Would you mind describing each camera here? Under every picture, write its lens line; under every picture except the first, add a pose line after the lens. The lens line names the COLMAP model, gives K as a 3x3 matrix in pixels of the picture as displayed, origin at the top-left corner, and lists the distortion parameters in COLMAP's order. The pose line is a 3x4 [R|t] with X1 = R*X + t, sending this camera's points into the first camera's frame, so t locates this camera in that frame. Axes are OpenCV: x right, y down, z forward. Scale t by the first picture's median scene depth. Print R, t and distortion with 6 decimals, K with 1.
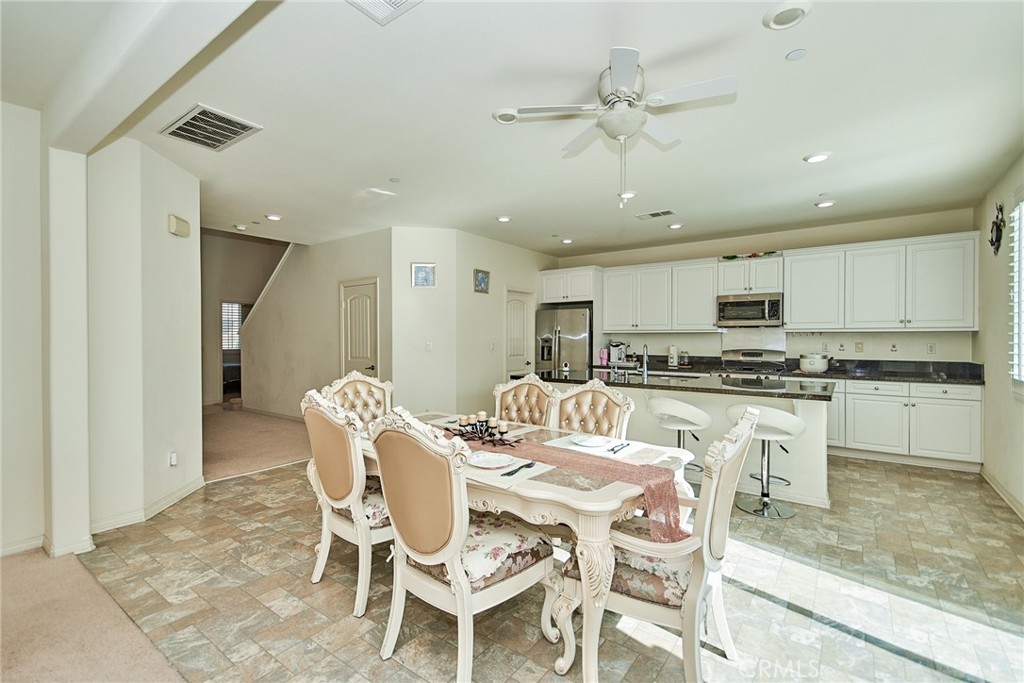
lens RADIAL K [[456.1, 0, 539.5], [0, 456.1, 338.1], [0, 0, 1]] dist [0.016556, -0.004344]
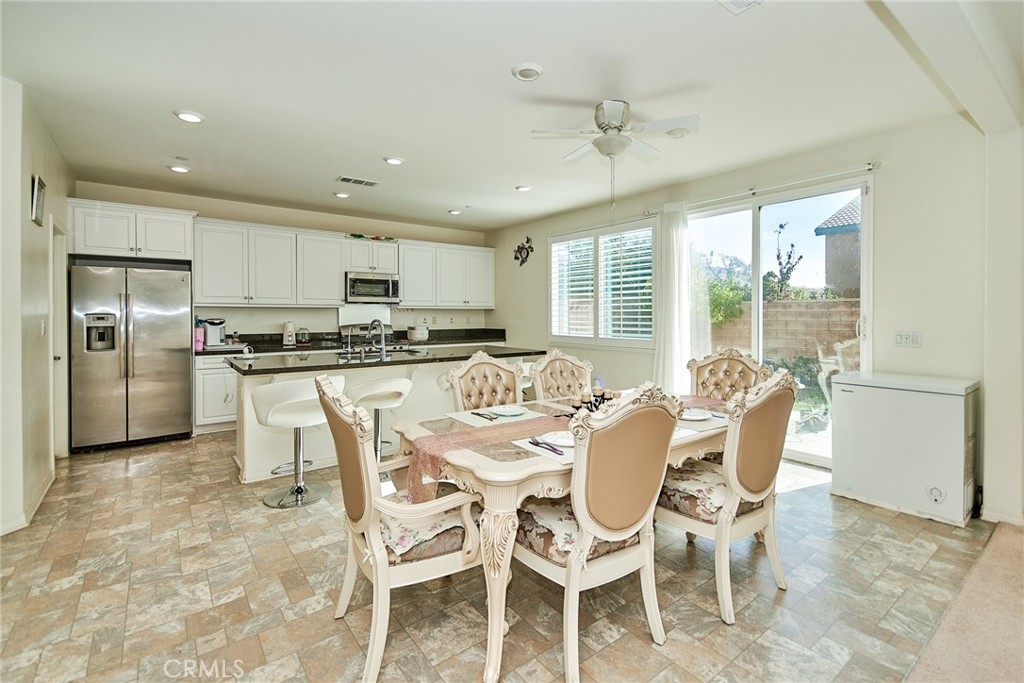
lens RADIAL K [[456.1, 0, 498.7], [0, 456.1, 312.2], [0, 0, 1]] dist [0.016556, -0.004344]
pose [[0.313036, 0.005673, 0.949724, -0.483356], [0.003985, 0.999966, -0.007287, 0.006643], [-0.949733, 0.006066, 0.313002, 0.373427]]
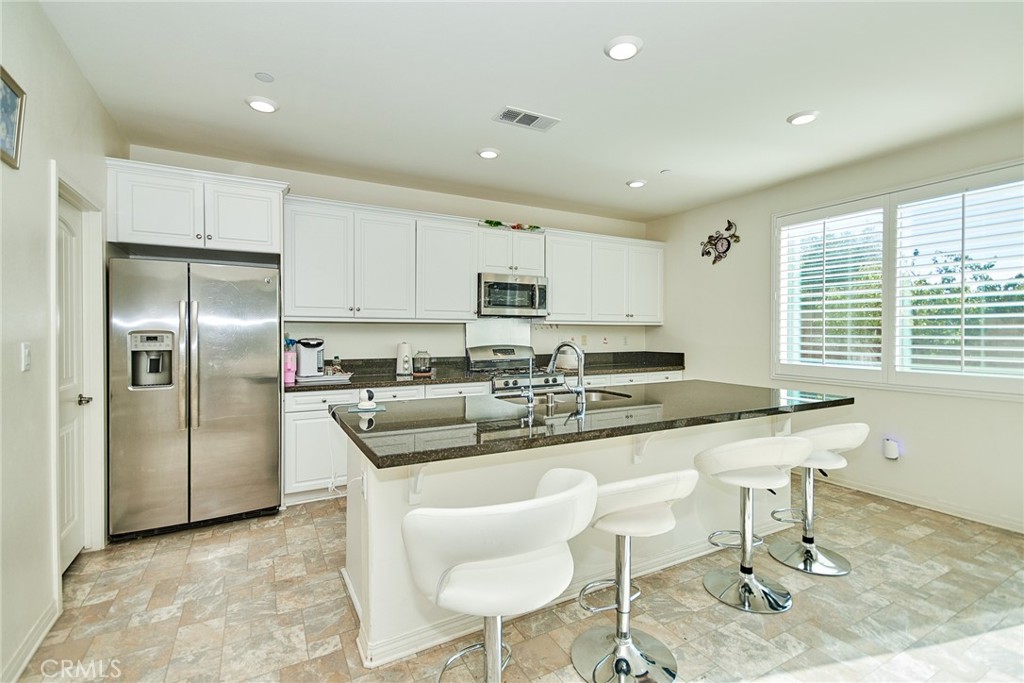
lens RADIAL K [[456.1, 0, 502.6], [0, 456.1, 333.0], [0, 0, 1]] dist [0.016556, -0.004344]
pose [[0.455294, -0.003752, 0.890333, -0.246839], [-0.002751, 0.999980, 0.005621, -0.001110], [-0.890337, -0.005009, 0.455274, 0.658041]]
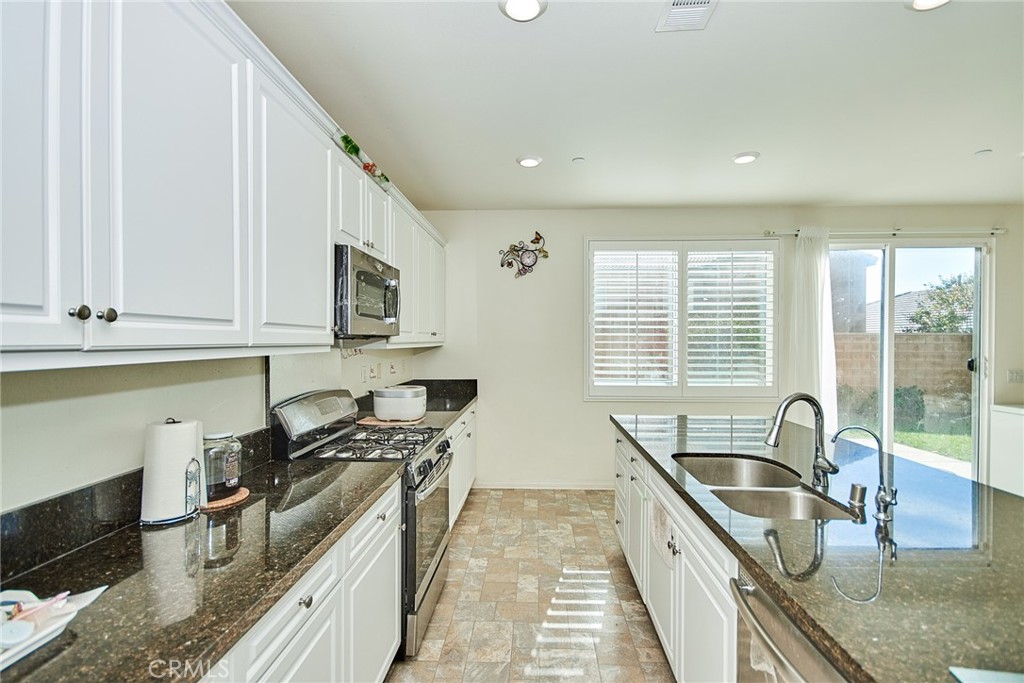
lens RADIAL K [[456.1, 0, 510.3], [0, 456.1, 351.7], [0, 0, 1]] dist [0.016556, -0.004344]
pose [[-0.527935, -0.022170, 0.848995, 0.051427], [-0.001080, 0.999676, 0.025433, -0.022714], [-0.849284, 0.012510, -0.527788, 1.101597]]
